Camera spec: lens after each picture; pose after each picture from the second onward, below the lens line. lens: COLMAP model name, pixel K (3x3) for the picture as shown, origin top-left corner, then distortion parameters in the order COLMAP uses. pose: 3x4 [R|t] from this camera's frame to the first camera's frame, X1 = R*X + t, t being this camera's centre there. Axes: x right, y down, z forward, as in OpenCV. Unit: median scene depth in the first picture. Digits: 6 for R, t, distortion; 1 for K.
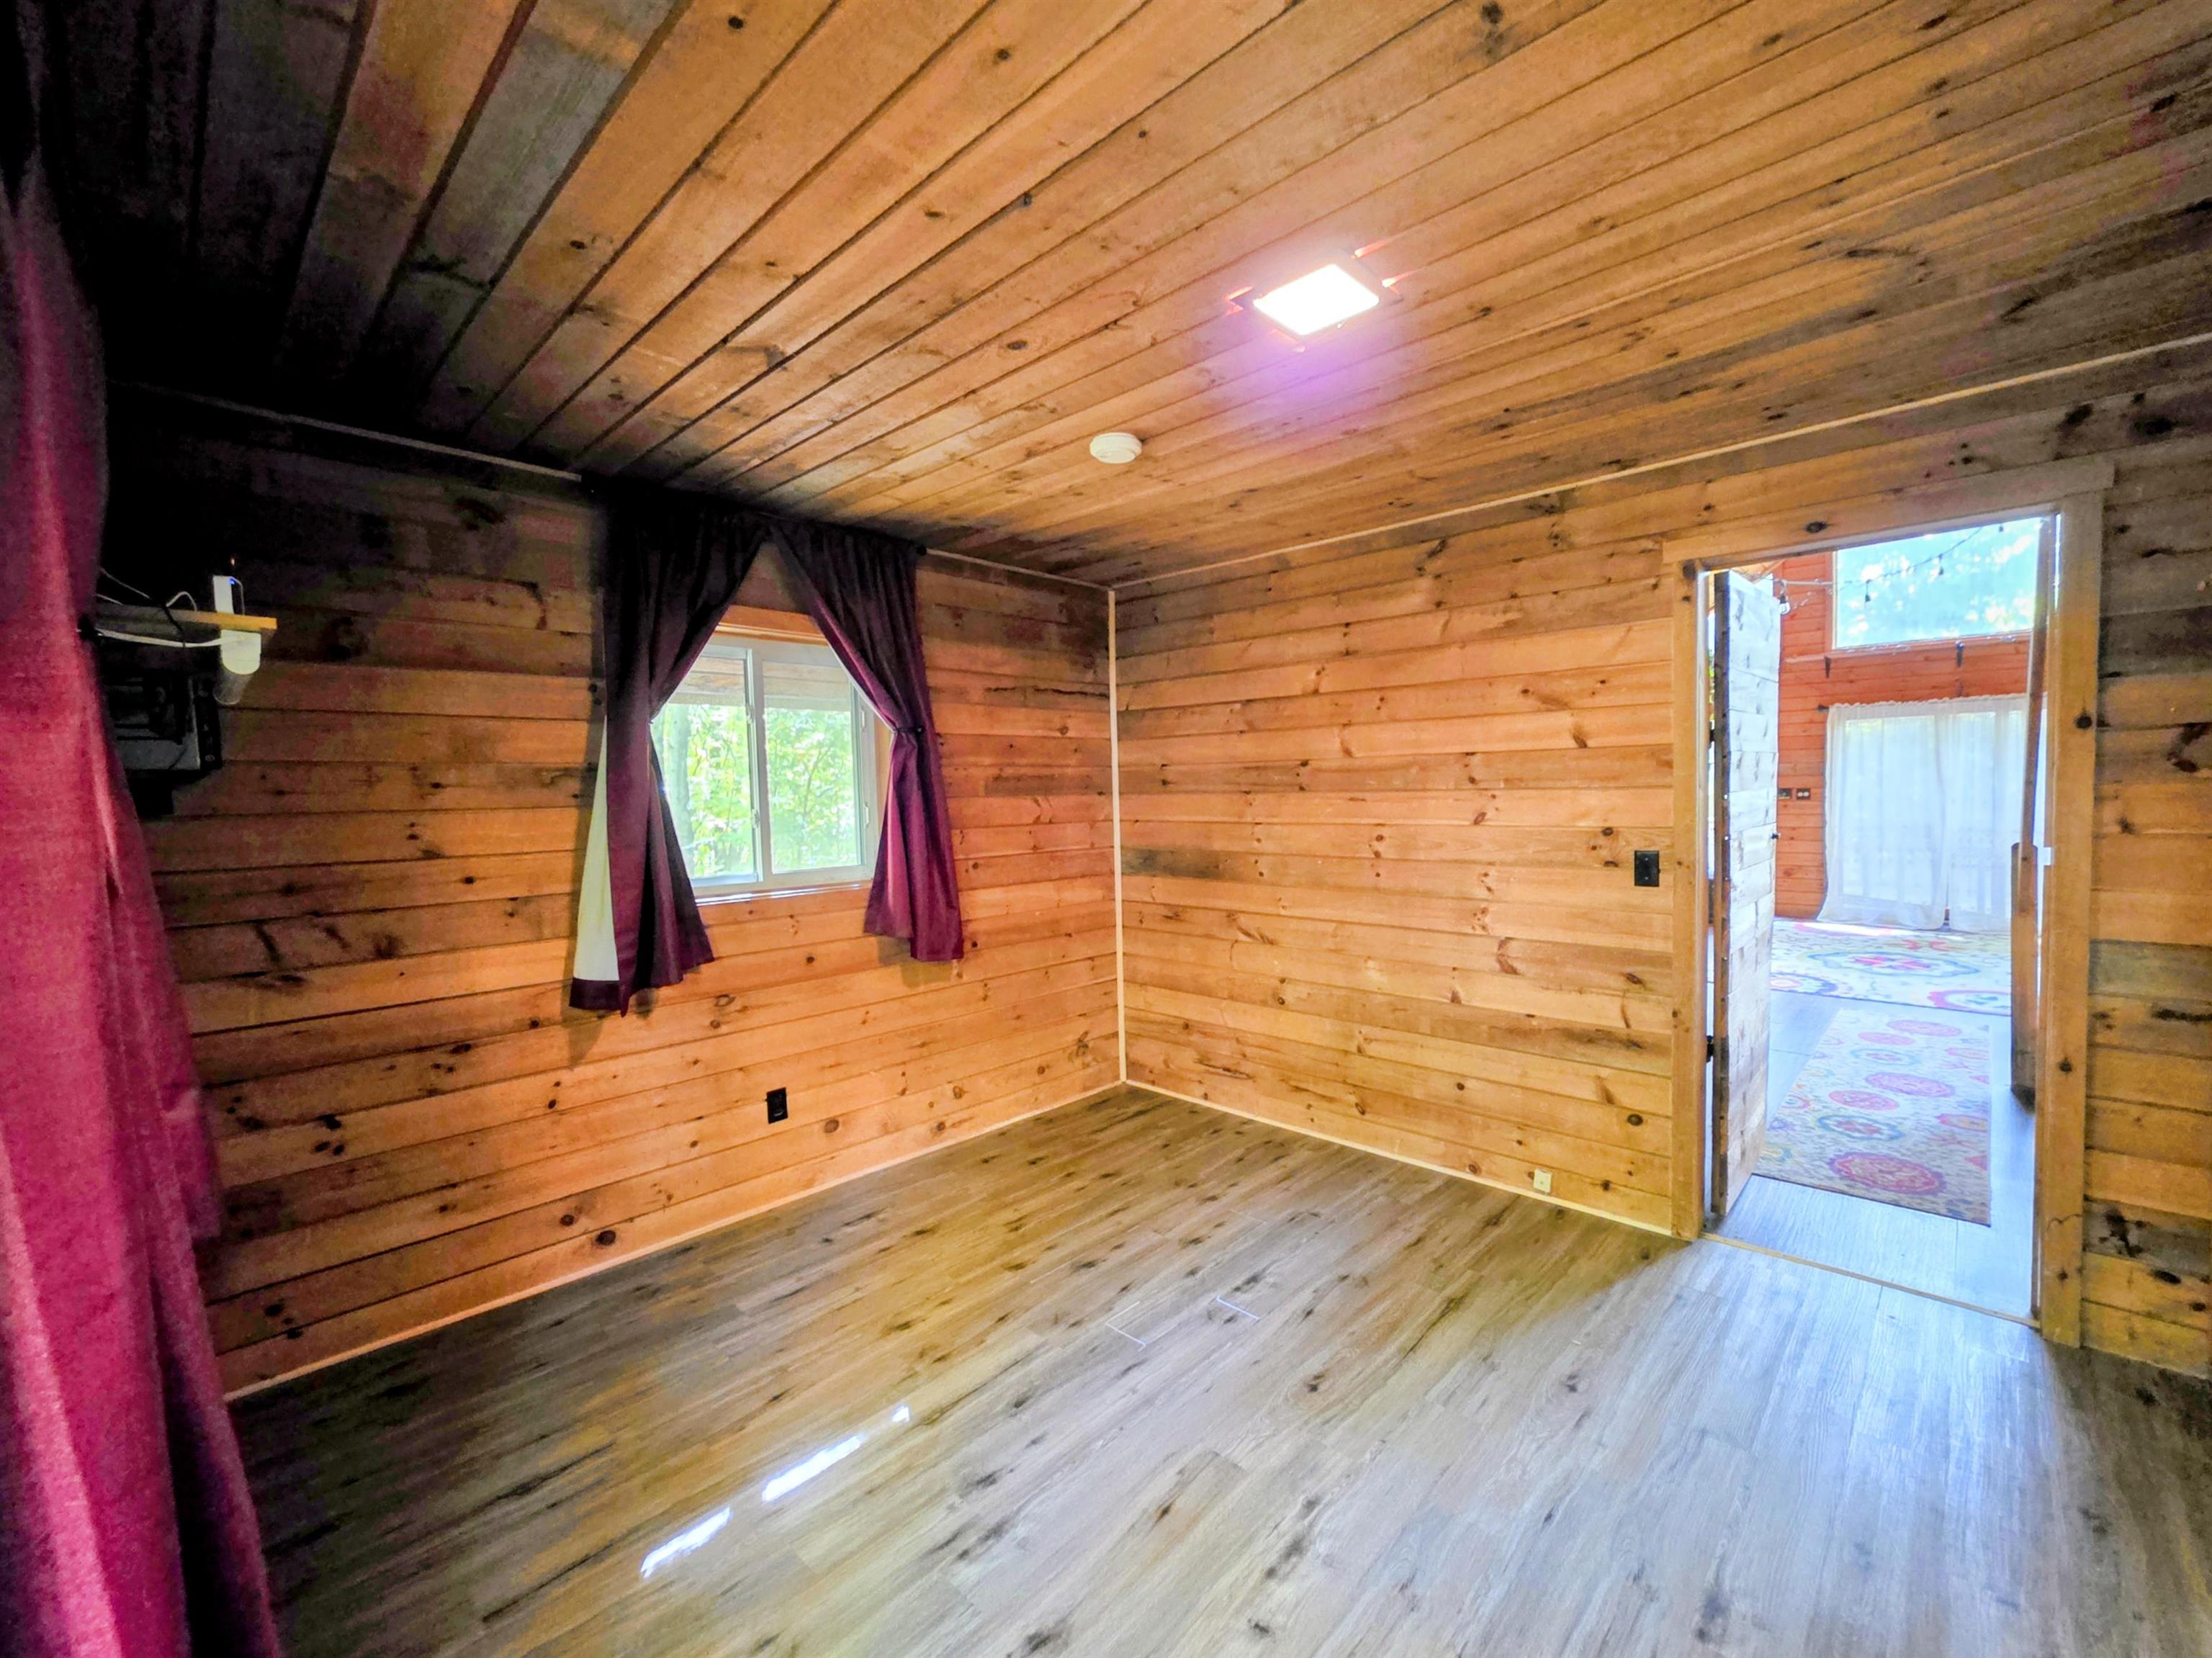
lens RADIAL K [[934.0, 0, 1116.5], [0, 934.0, 833.7], [0, 0, 1]] dist [-0.000449, 0.000165]
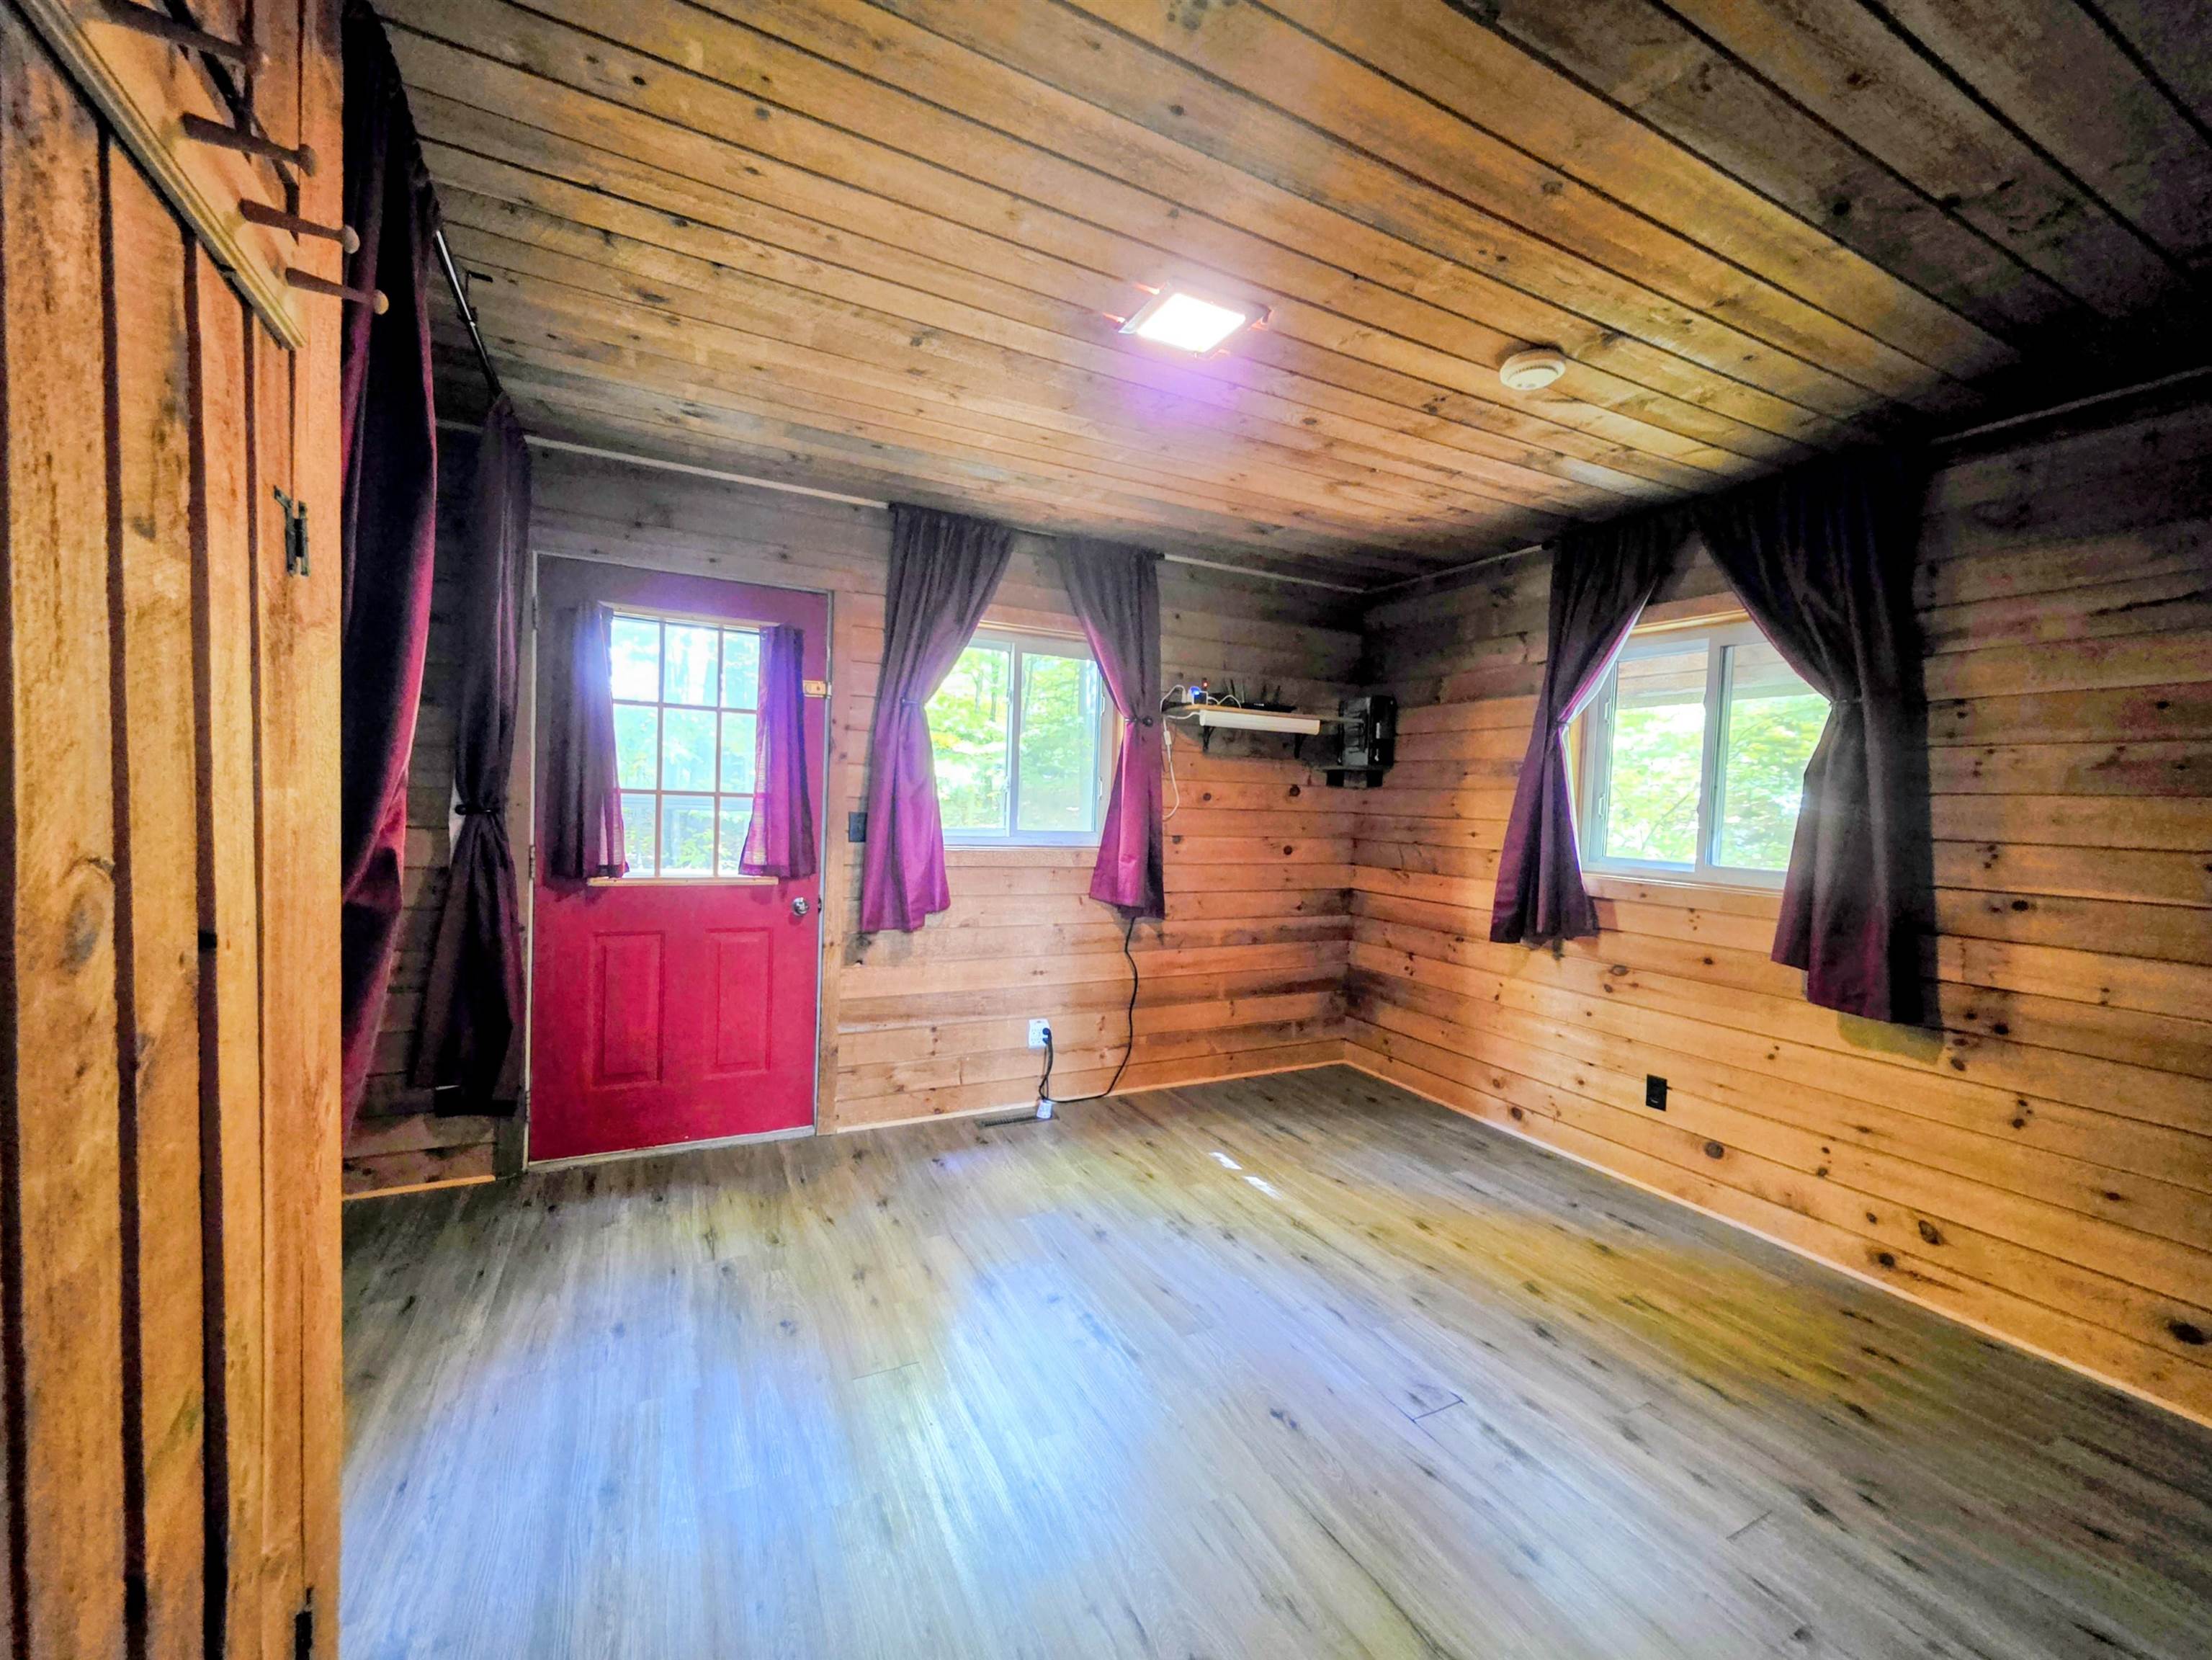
lens RADIAL K [[884.4, 0, 1115.9], [0, 884.4, 832.9], [0, 0, 1]] dist [-0.000781, 0.000285]
pose [[-0.340033, 0.045839, -0.939296, 0.830257], [-0.076101, 0.994194, 0.076068, -0.017954], [0.937329, 0.097347, -0.334570, 0.862395]]
